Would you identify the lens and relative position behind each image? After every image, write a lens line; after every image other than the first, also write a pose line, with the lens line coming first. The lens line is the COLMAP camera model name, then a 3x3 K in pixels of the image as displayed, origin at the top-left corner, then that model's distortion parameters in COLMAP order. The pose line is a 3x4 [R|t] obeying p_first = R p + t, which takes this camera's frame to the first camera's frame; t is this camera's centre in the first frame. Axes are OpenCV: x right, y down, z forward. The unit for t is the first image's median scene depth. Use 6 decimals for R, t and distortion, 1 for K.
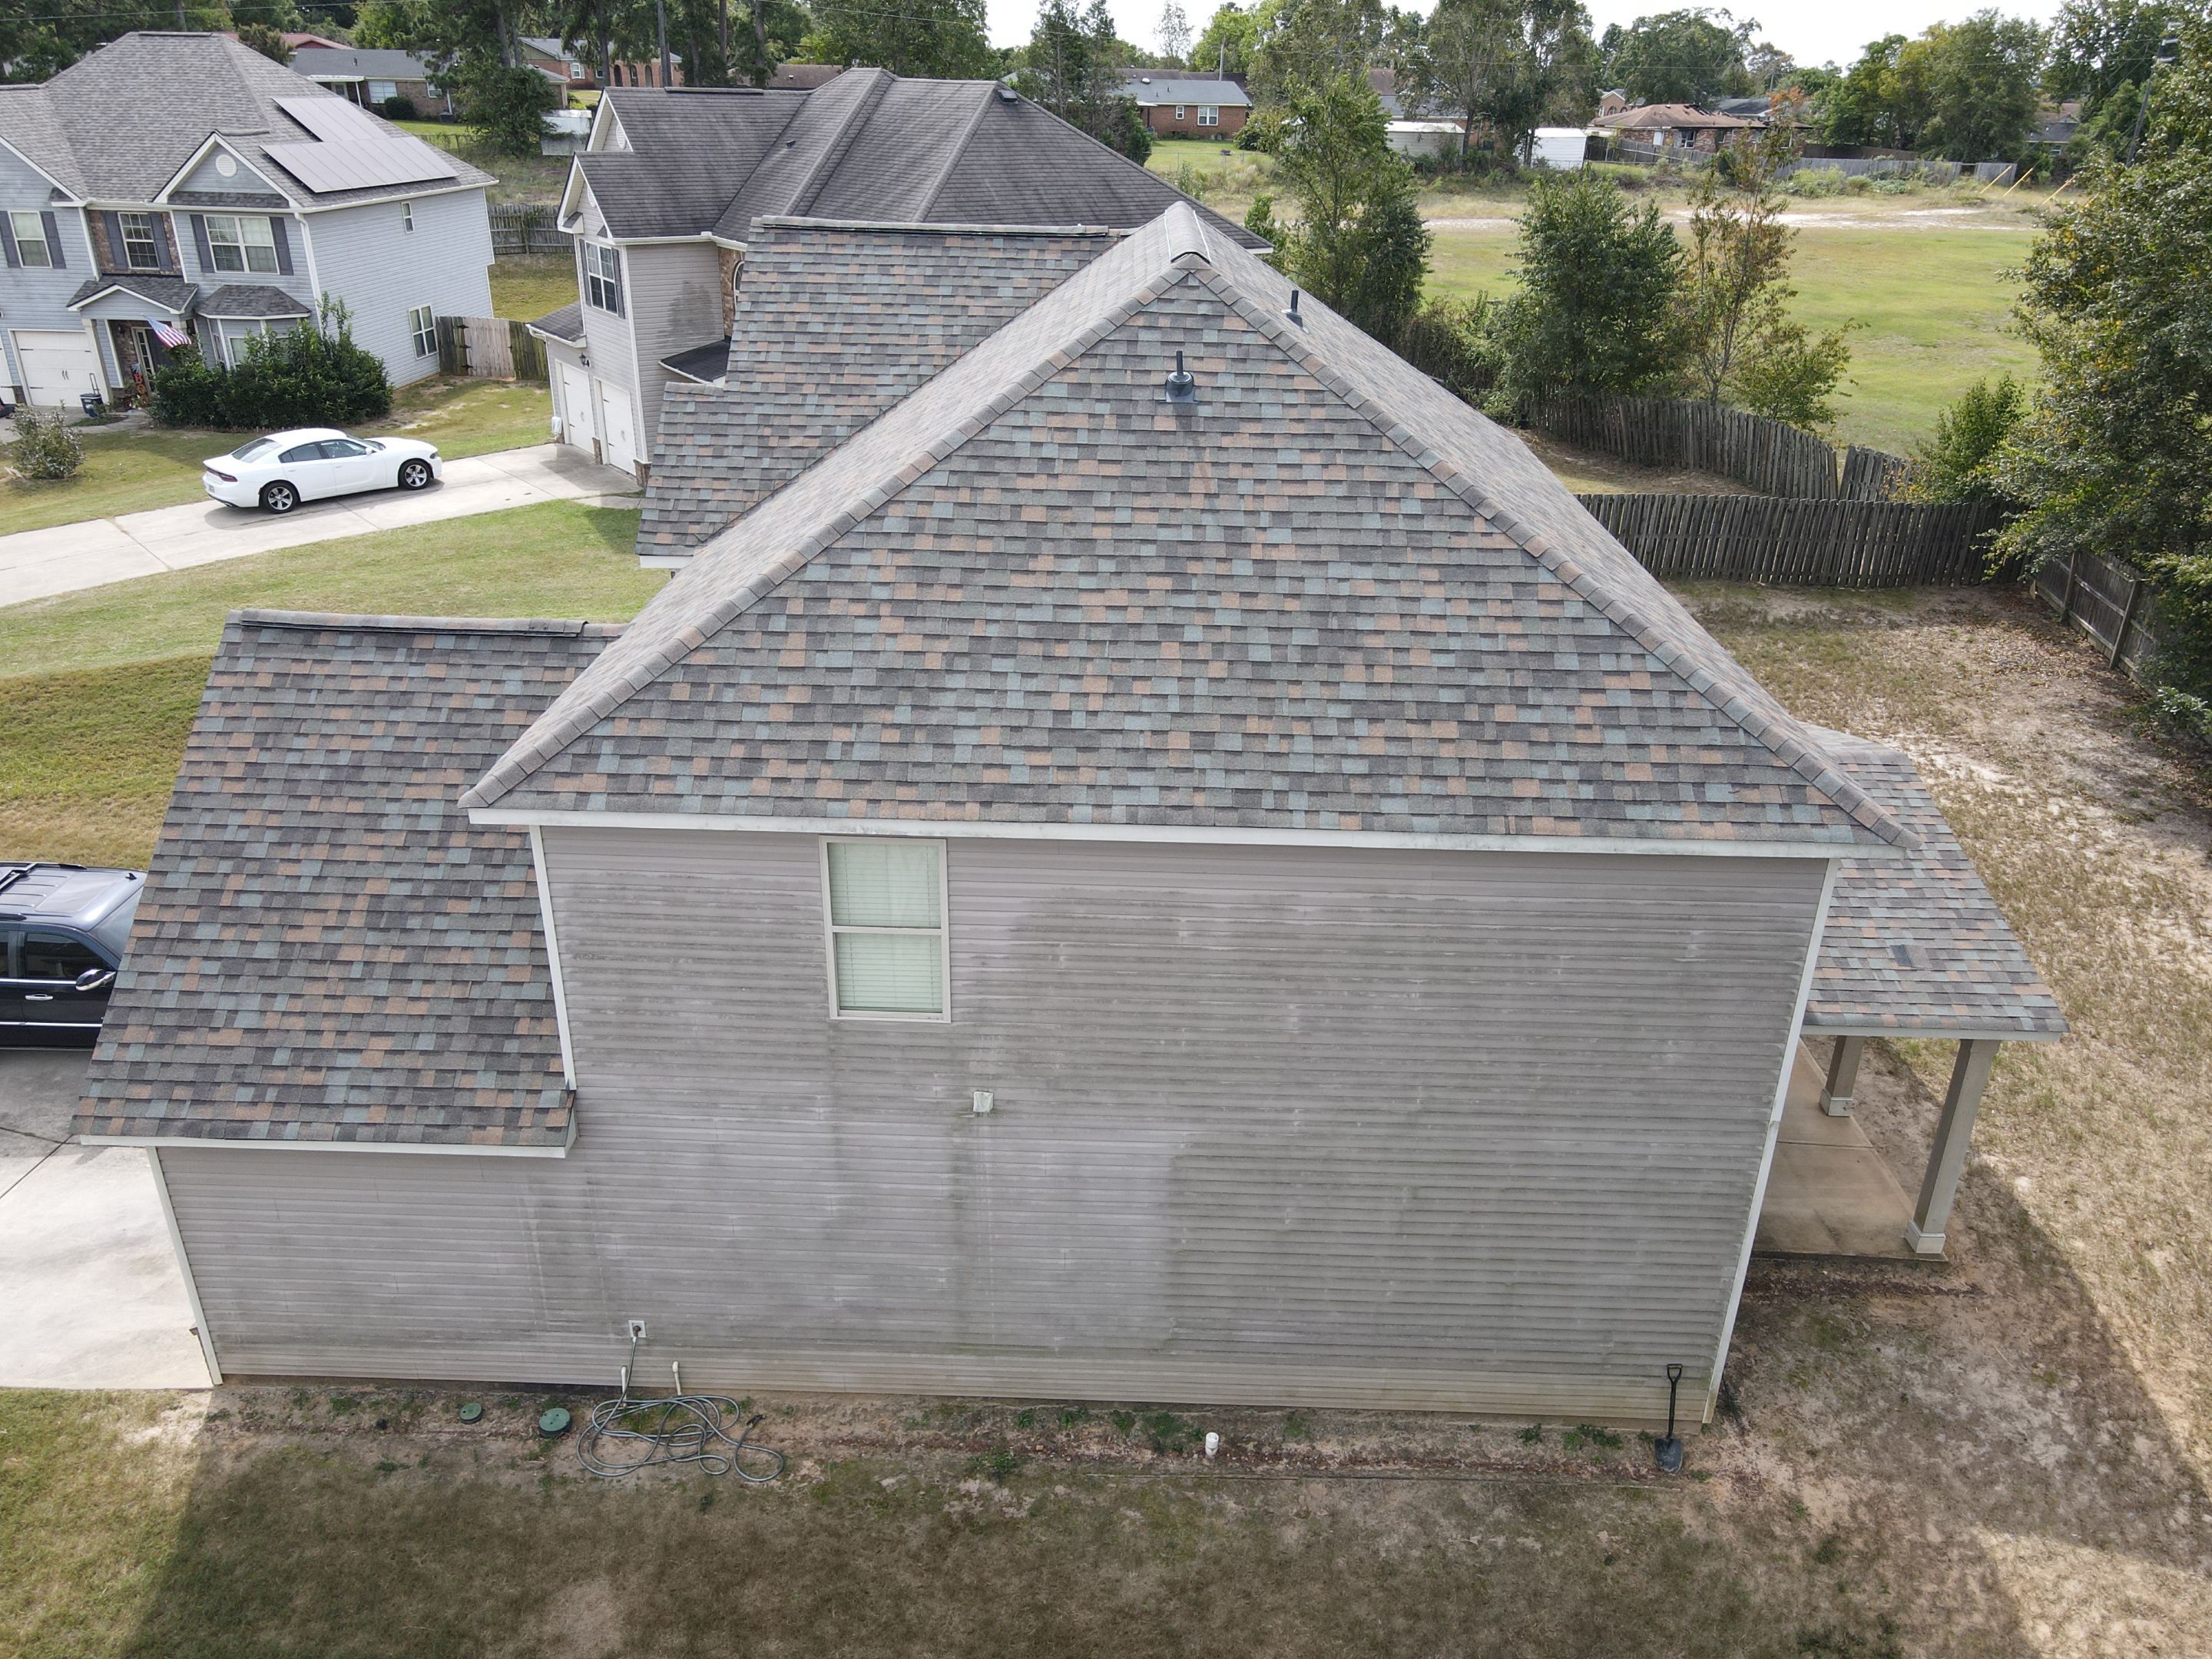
lens RADIAL K [[1638.1, 0, 1120.2], [0, 1638.1, 822.4], [0, 0, 1]] dist [-0.000366, 0.008411]
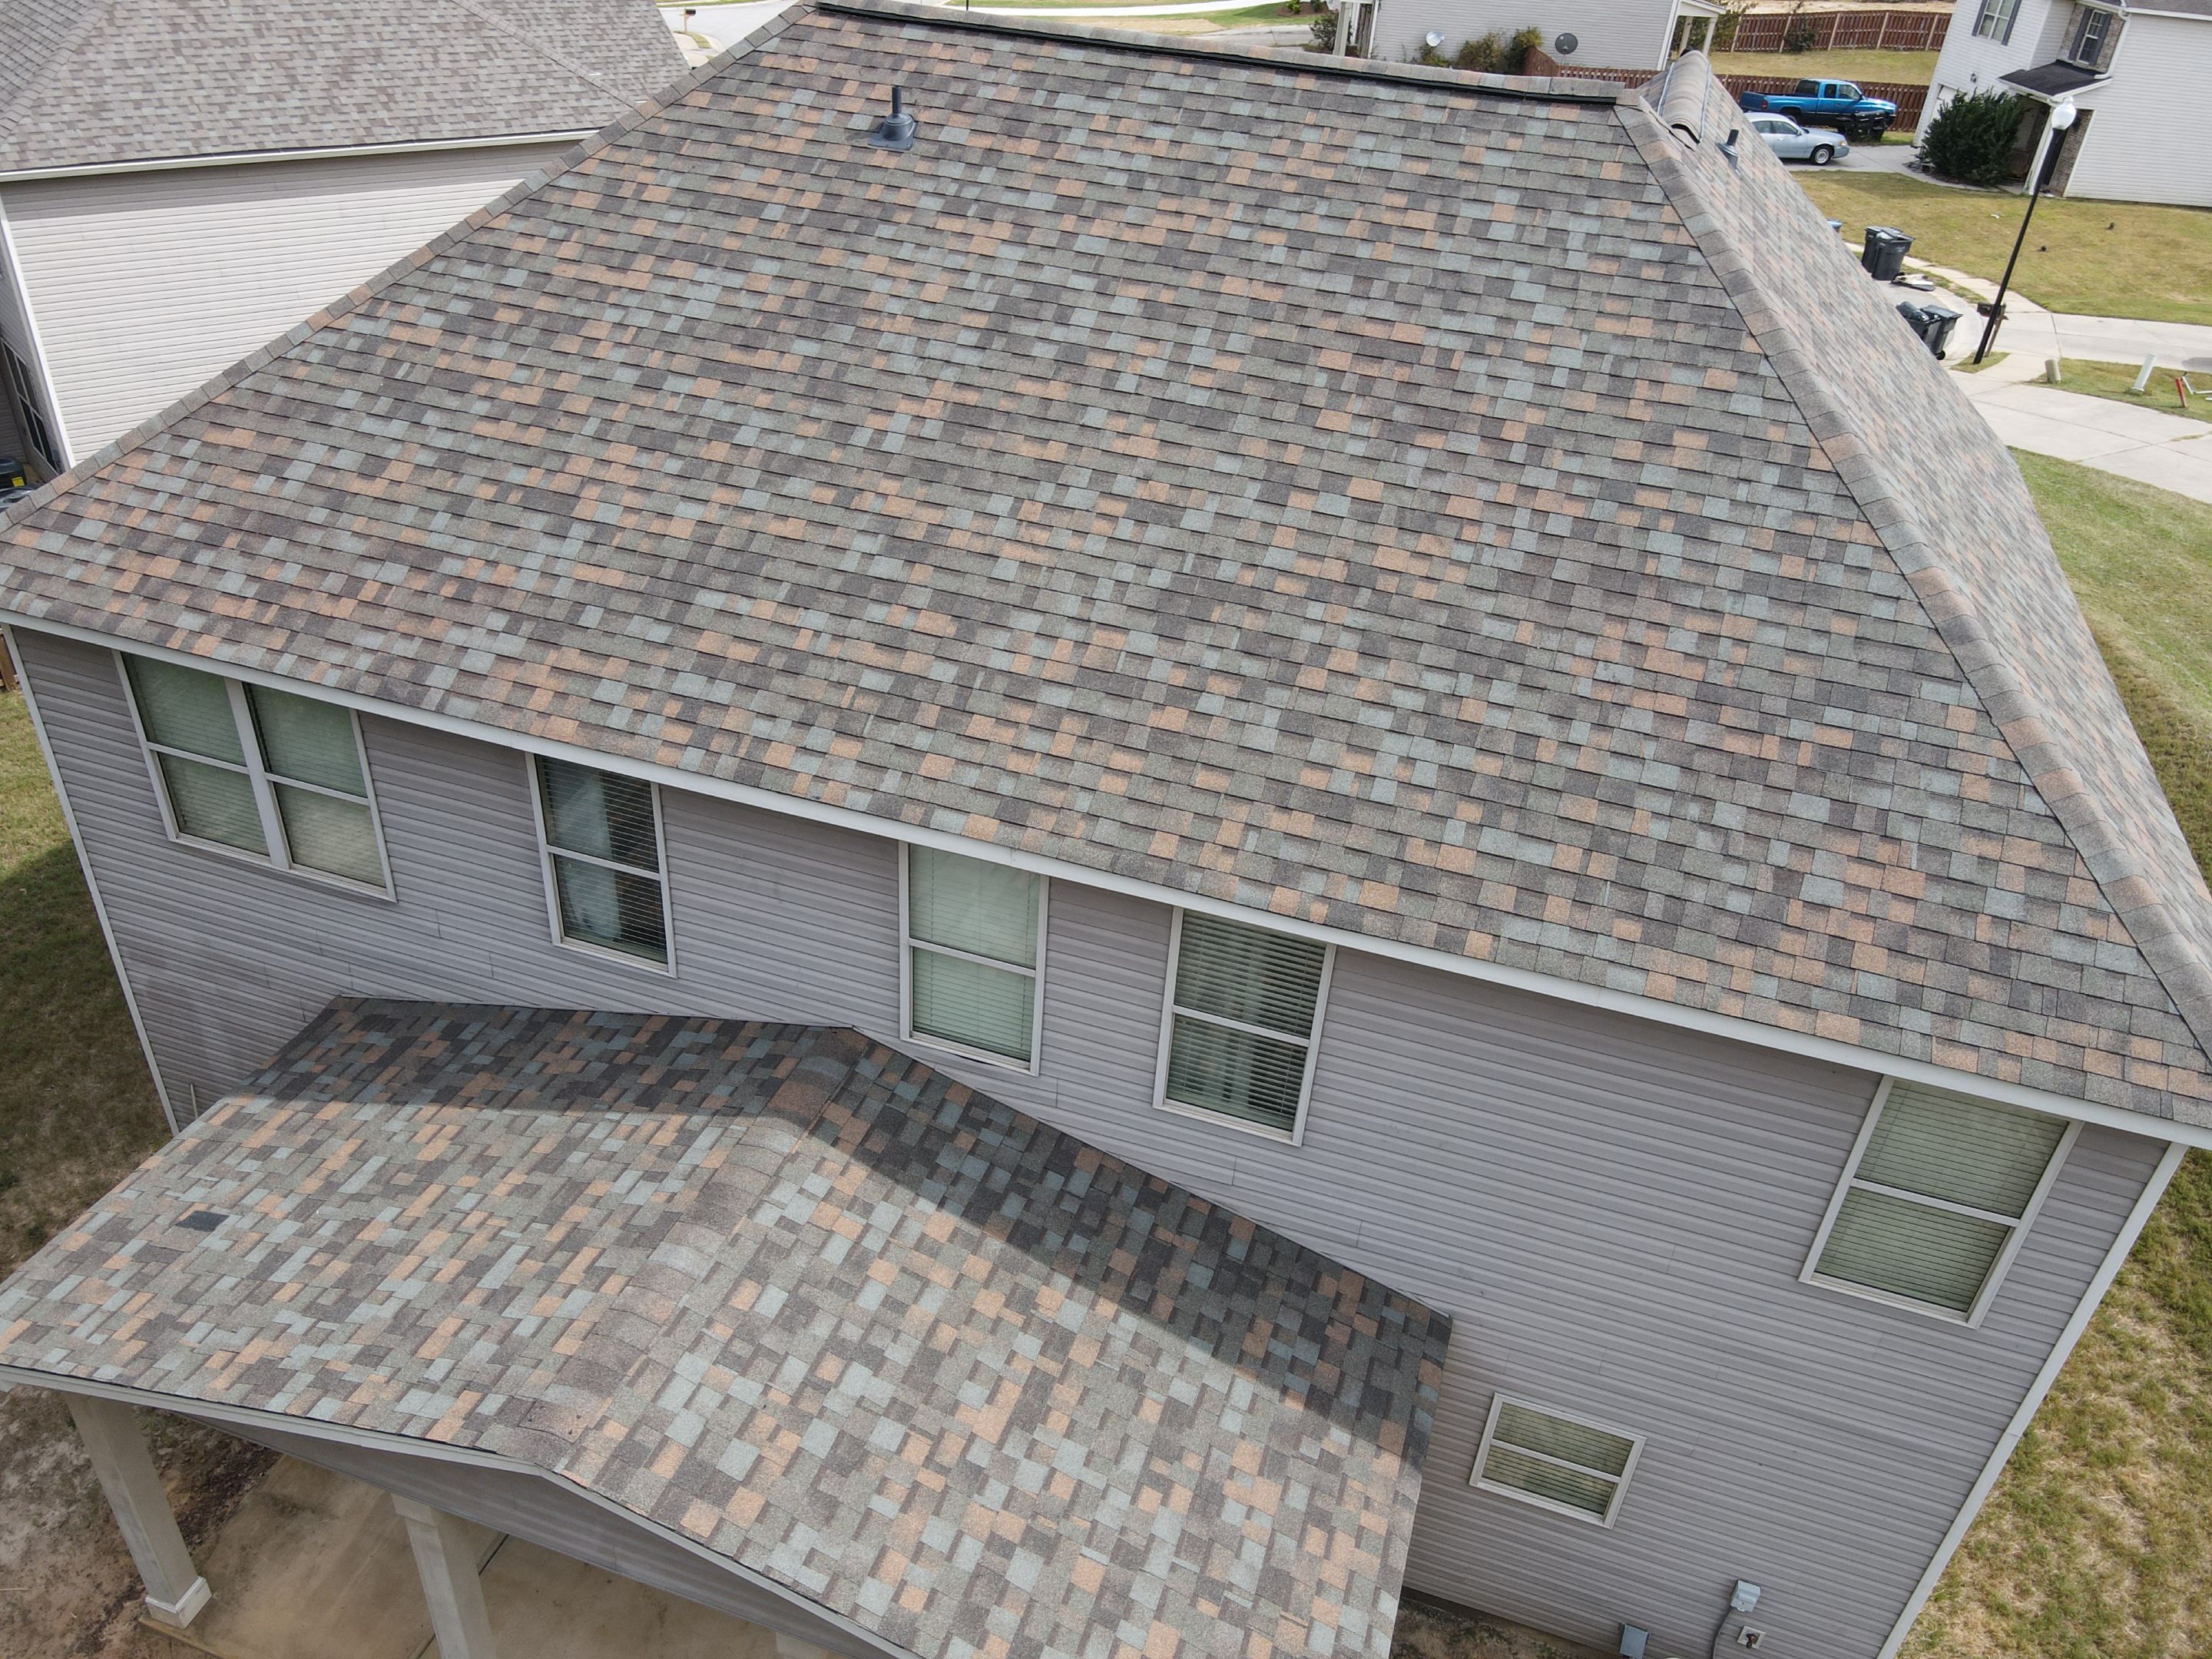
lens RADIAL K [[1638.1, 0, 1124.8], [0, 1638.1, 825.1], [0, 0, 1]] dist [-0.000366, 0.008411]
pose [[-0.282588, 0.485872, -0.827087, 0.990146], [-0.465082, 0.684709, 0.561135, -0.647807], [0.838953, 0.543233, 0.032480, 1.436184]]
